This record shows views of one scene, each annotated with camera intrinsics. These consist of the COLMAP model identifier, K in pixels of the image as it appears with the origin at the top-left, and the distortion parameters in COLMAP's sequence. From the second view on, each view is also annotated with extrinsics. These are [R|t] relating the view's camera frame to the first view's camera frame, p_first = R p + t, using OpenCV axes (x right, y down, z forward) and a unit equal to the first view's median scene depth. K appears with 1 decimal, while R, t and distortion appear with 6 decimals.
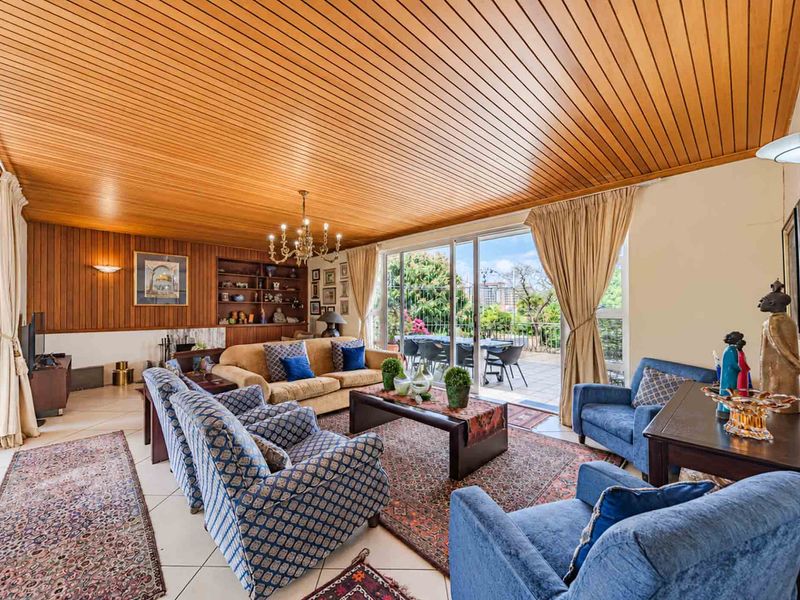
lens RADIAL K [[310.1, 0, 404.6], [0, 310.1, 303.3], [0, 0, 1]] dist [-0.000846, 0.000017]
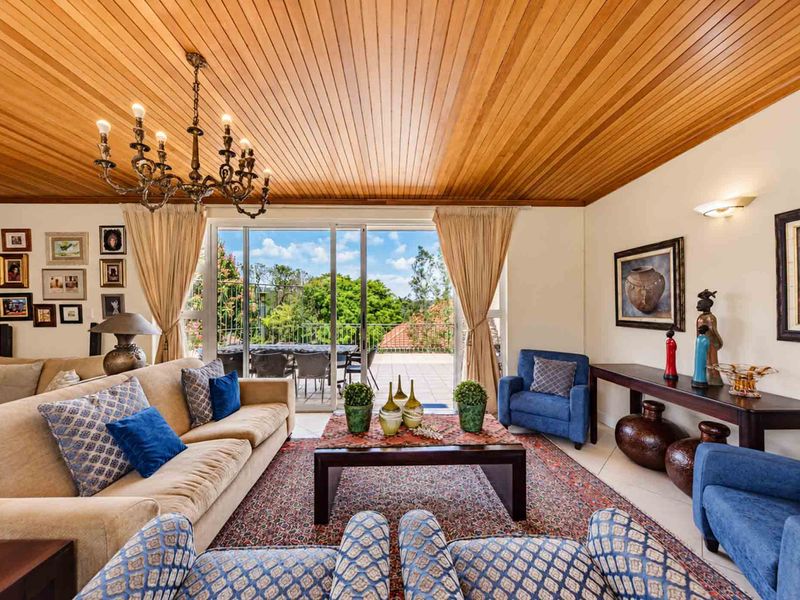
lens RADIAL K [[310.1, 0, 399.4], [0, 310.1, 306.0], [0, 0, 1]] dist [-0.000846, 0.000017]
pose [[0.706106, 0.011447, 0.708014, -0.205226], [-0.013467, 0.999906, -0.002736, 0.006888], [-0.707978, -0.007603, 0.706193, 0.218996]]
